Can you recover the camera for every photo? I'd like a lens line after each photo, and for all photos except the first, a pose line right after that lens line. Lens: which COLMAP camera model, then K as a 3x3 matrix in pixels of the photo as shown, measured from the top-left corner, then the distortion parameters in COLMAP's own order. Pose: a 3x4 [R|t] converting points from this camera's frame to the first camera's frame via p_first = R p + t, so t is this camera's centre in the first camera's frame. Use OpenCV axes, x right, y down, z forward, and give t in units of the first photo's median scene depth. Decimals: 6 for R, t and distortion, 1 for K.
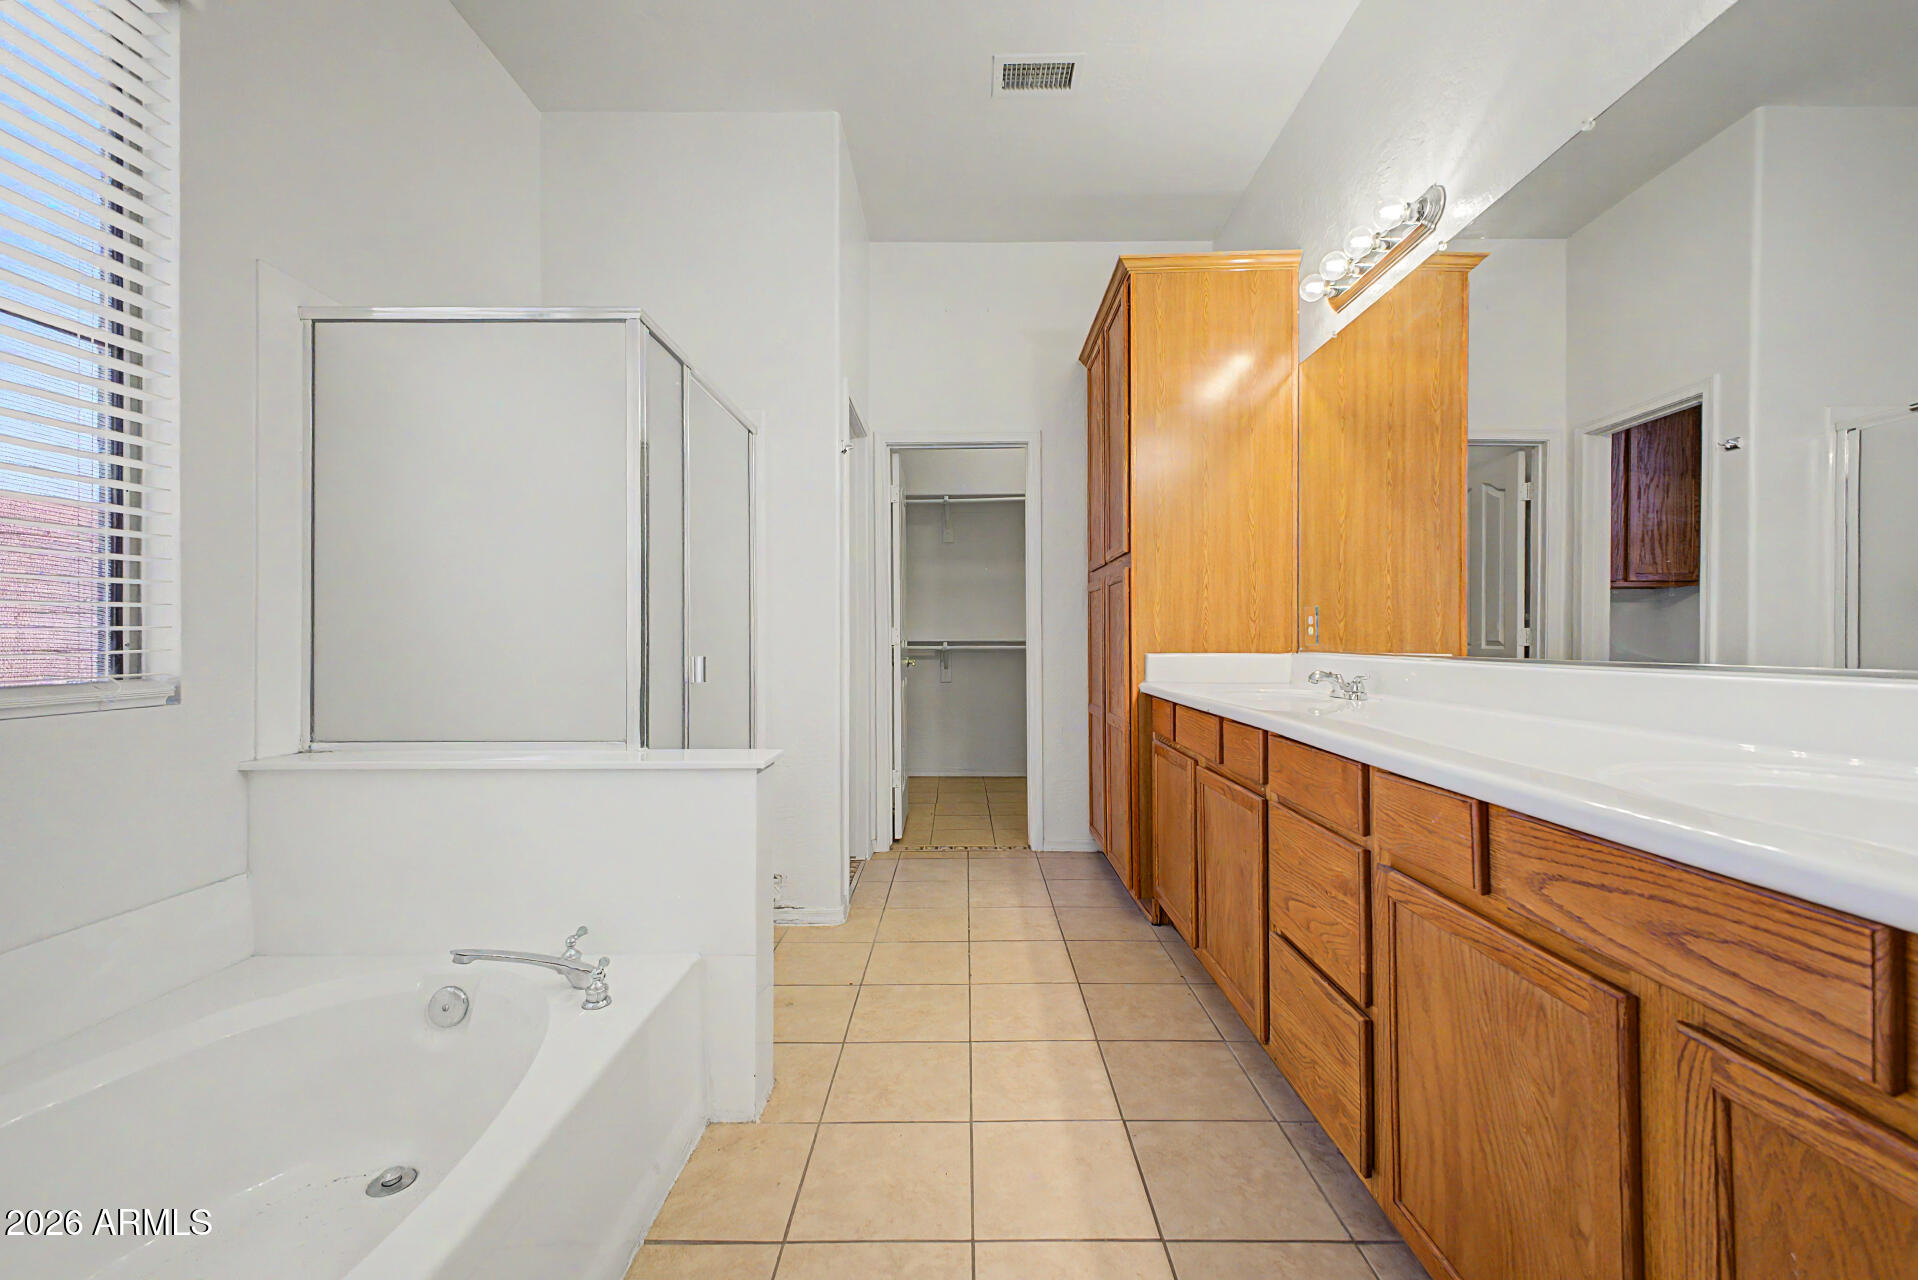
lens RADIAL K [[753.4, 0, 965.0], [0, 753.4, 638.8], [0, 0, 1]] dist [0.013876, -0.002182]
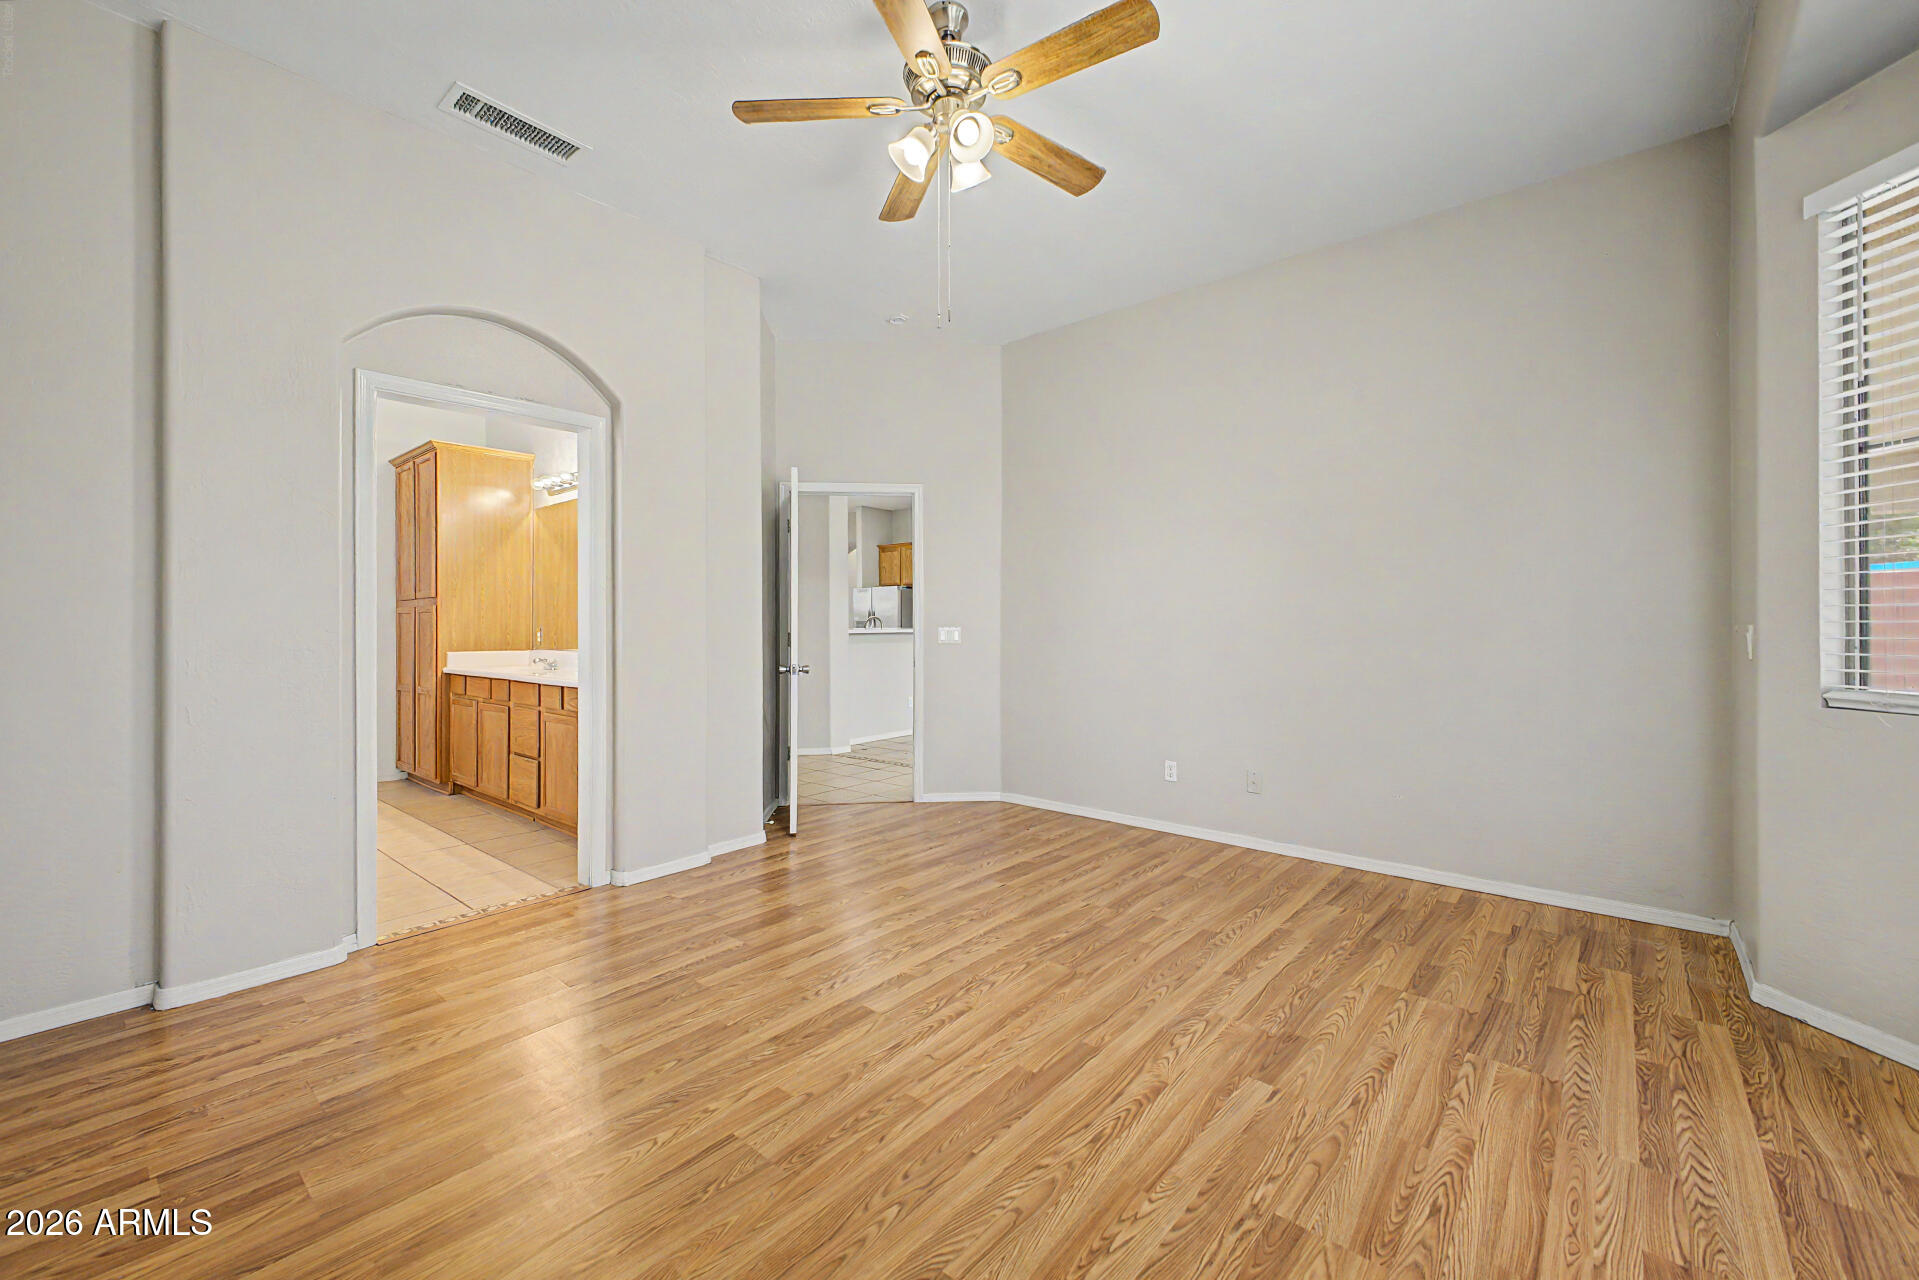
lens RADIAL K [[753.8, 0, 960.7], [0, 753.8, 630.1], [0, 0, 1]] dist [0.013876, -0.002182]
pose [[0.637806, 0.004772, 0.770182, -0.416430], [-0.002585, 0.999988, -0.004055, -0.031792], [-0.770193, 0.000595, 0.637811, -1.246922]]
